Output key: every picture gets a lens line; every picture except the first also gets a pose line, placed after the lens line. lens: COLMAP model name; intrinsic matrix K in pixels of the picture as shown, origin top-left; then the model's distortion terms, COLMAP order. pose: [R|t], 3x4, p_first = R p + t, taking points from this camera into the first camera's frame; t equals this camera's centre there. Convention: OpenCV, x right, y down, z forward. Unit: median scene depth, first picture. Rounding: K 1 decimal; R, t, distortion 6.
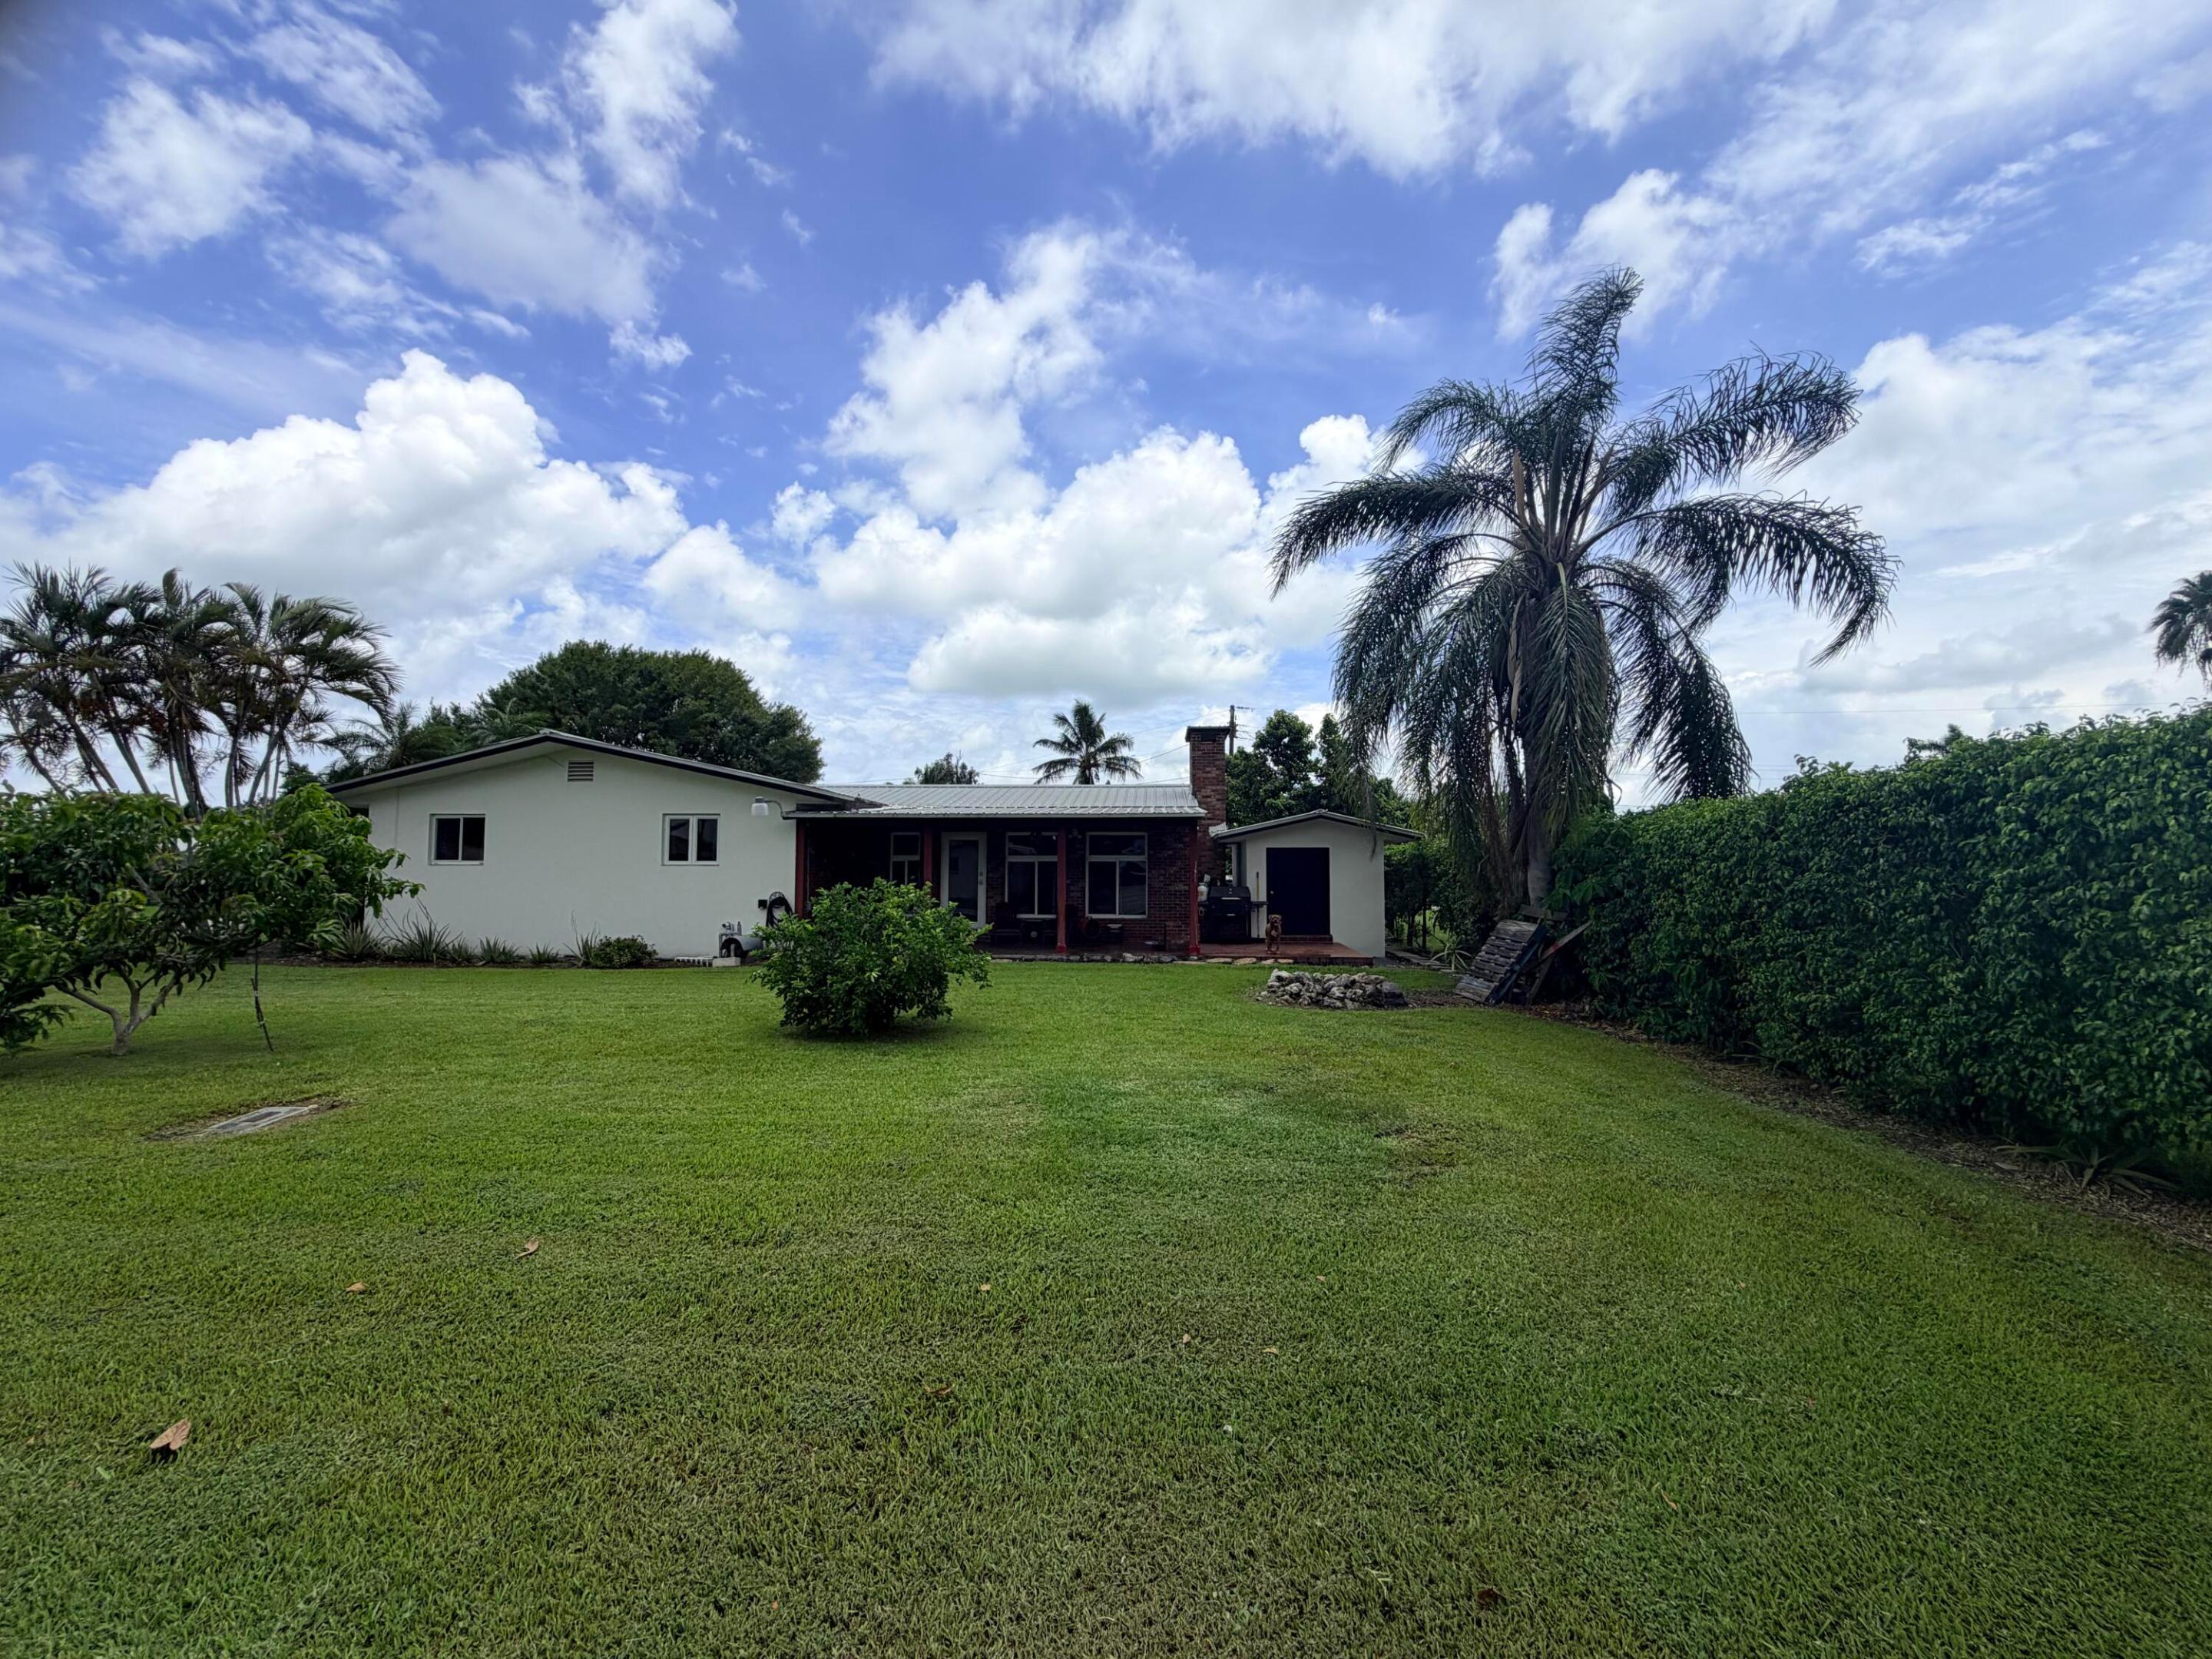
lens RADIAL K [[884.7, 0, 1083.6], [0, 884.7, 762.4], [0, 0, 1]] dist [-0.000086, 0.000408]
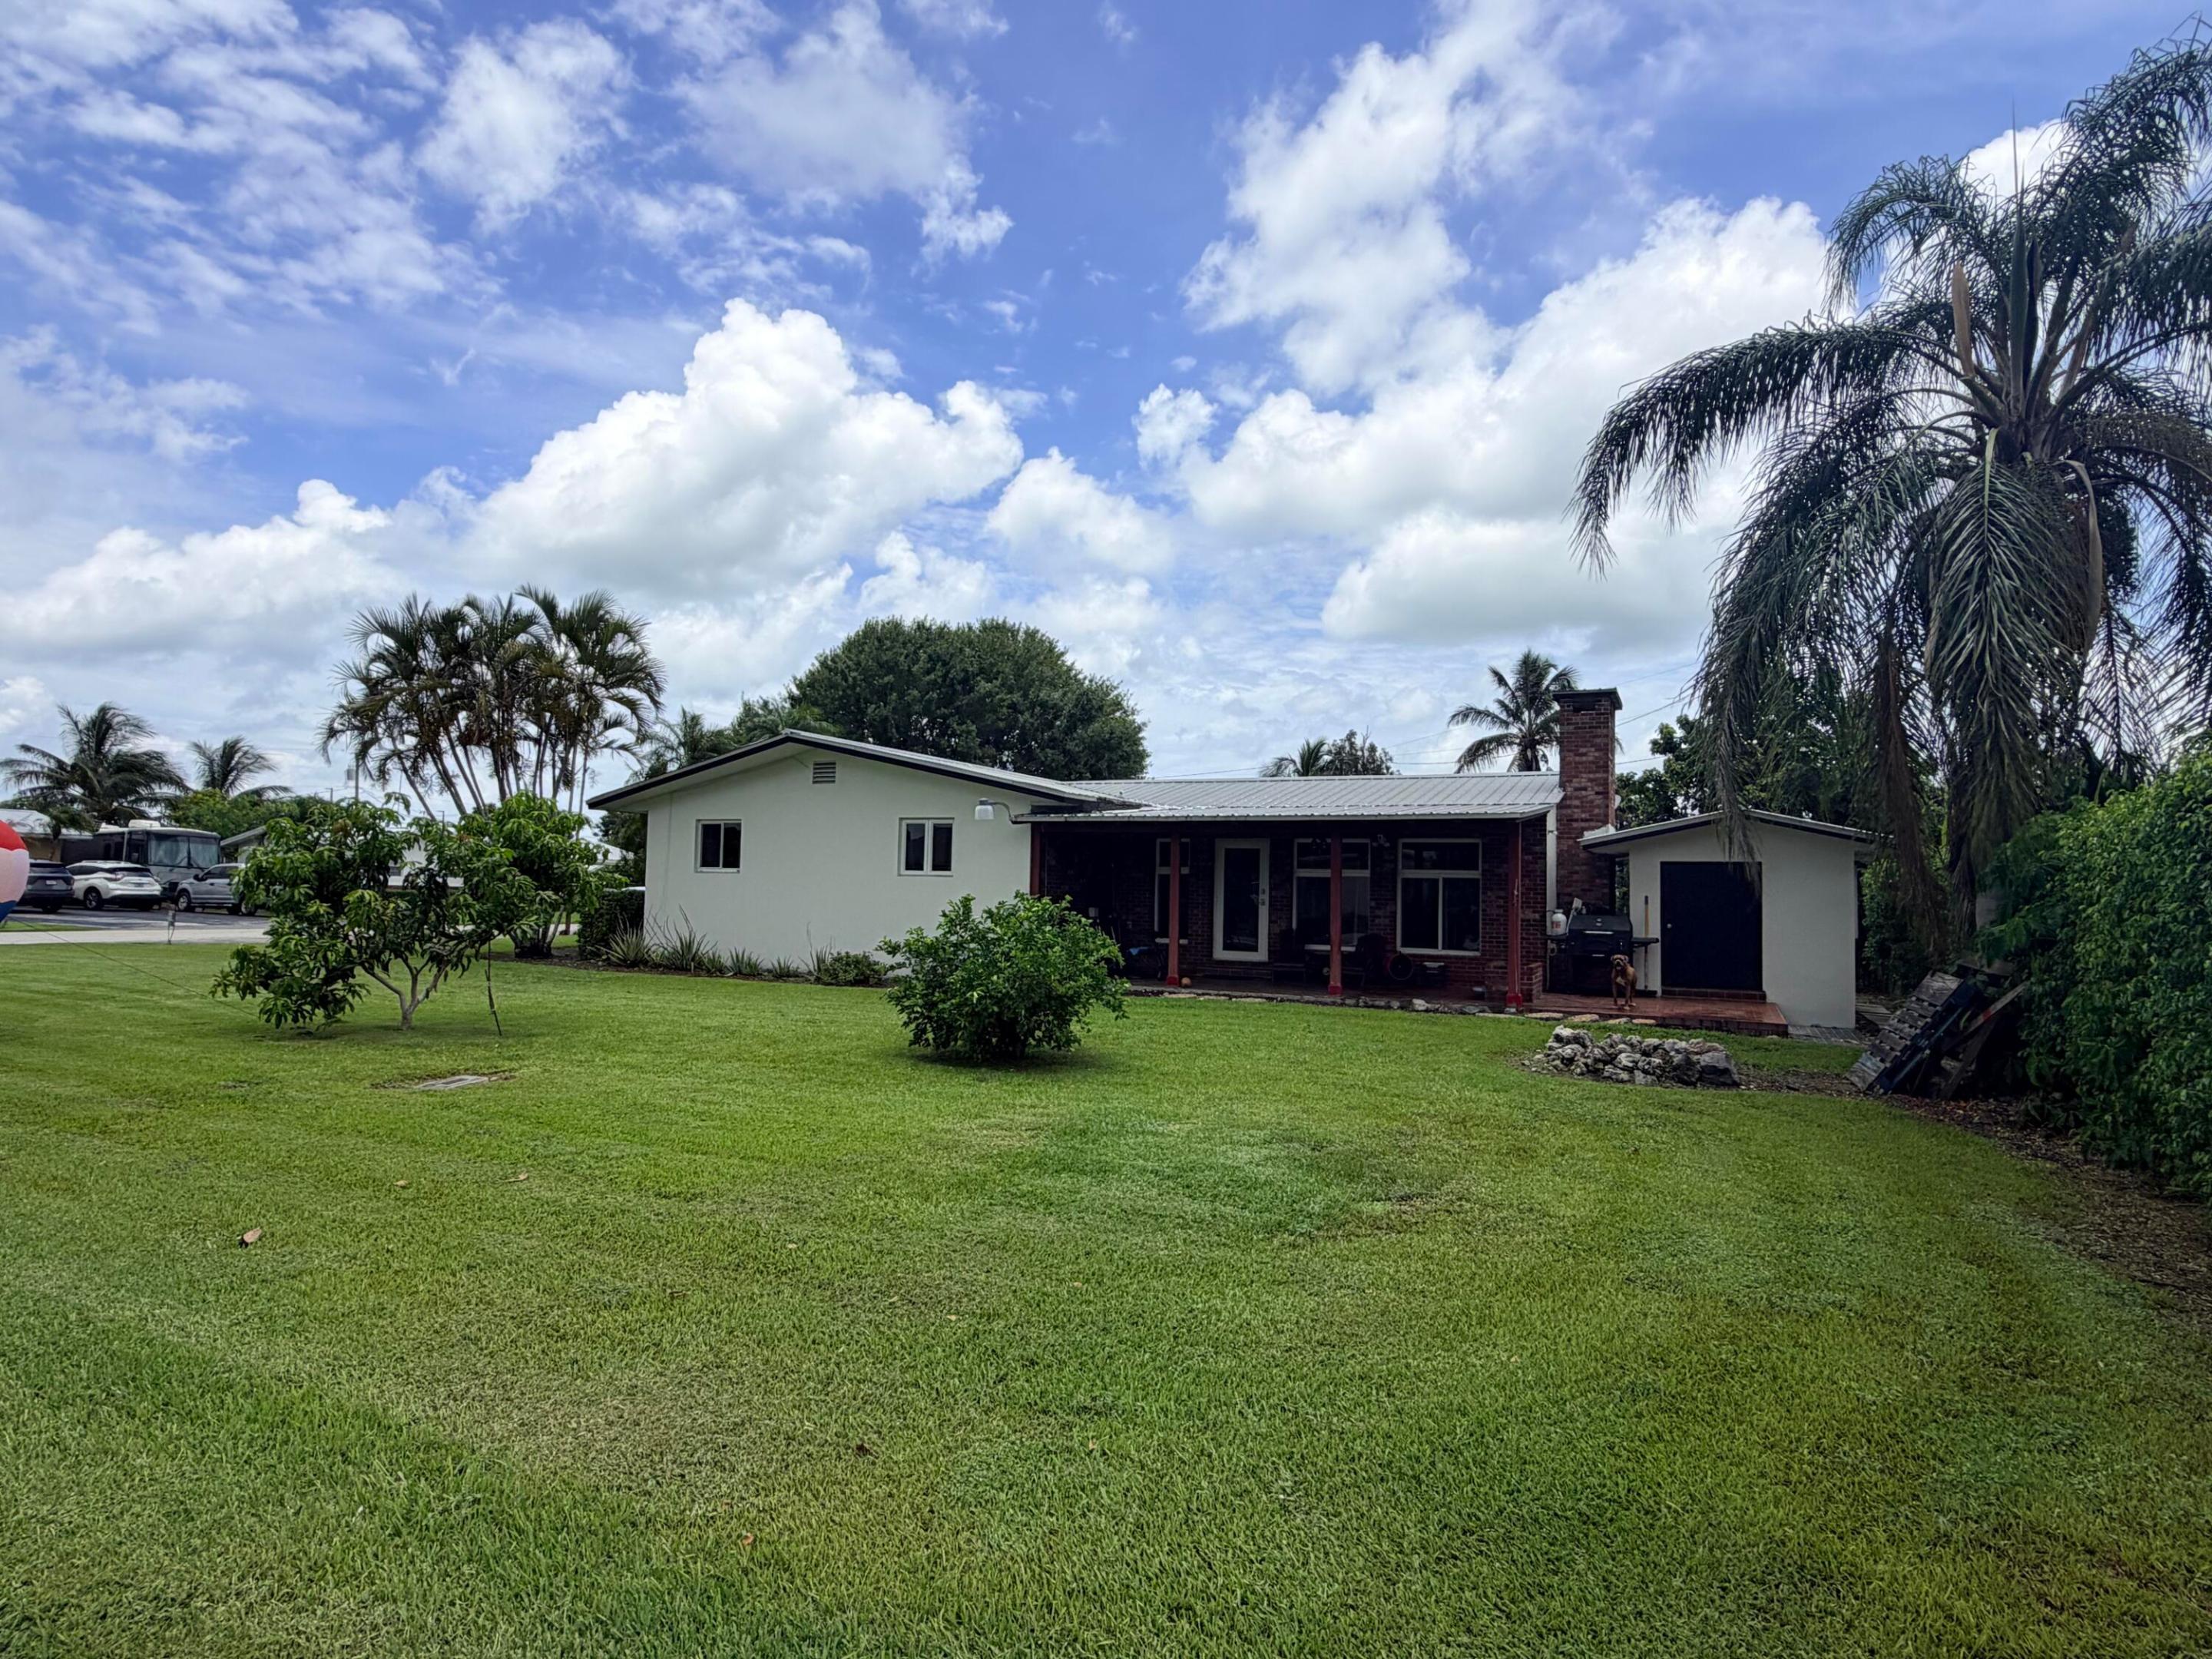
lens RADIAL K [[1241.5, 0, 1103.6], [0, 1241.5, 835.8], [0, 0, 1]] dist [0.011852, -0.001676]
pose [[0.914818, -0.002124, -0.403862, 0.196646], [0.032880, 0.997058, 0.069235, -0.003888], [0.402526, -0.076617, 0.912196, -0.051727]]
